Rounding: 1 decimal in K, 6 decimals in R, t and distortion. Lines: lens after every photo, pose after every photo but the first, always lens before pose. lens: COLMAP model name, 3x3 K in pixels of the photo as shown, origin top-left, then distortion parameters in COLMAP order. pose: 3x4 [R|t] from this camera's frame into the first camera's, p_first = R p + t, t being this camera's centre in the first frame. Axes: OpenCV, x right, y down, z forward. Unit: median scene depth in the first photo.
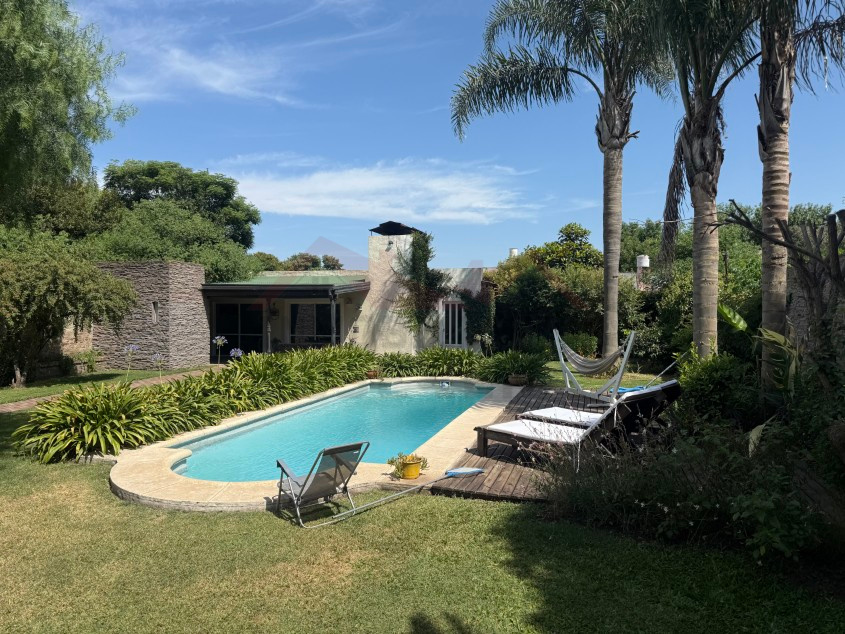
lens RADIAL K [[586.1, 0, 430.9], [0, 586.1, 320.1], [0, 0, 1]] dist [0.103203, -0.118823]
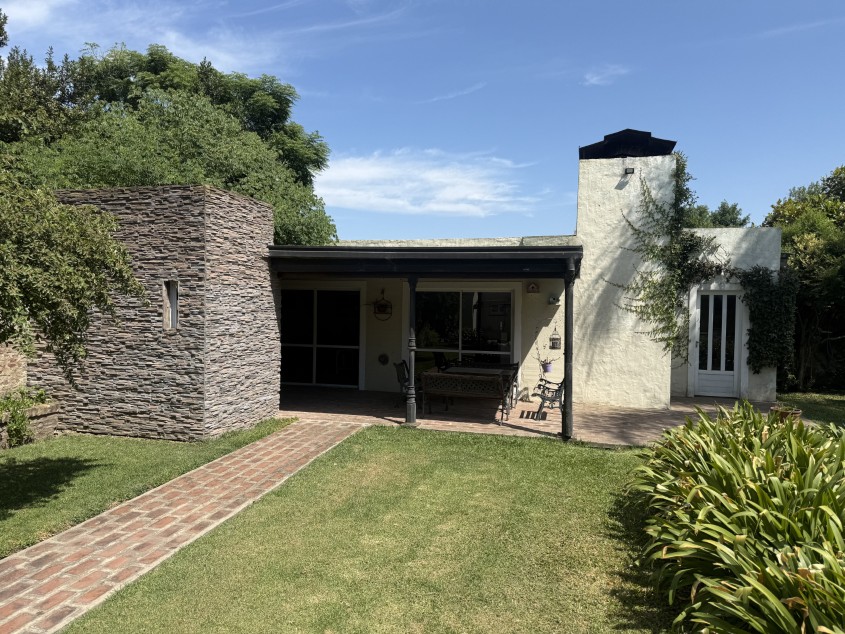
lens RADIAL K [[582.7, 0, 436.7], [0, 582.7, 317.5], [0, 0, 1]] dist [0.019825, -0.002863]
pose [[0.999575, 0.012793, 0.026213, -0.234017], [-0.013045, 0.999870, 0.009468, -0.009009], [-0.026089, -0.009806, 0.999612, 0.475236]]
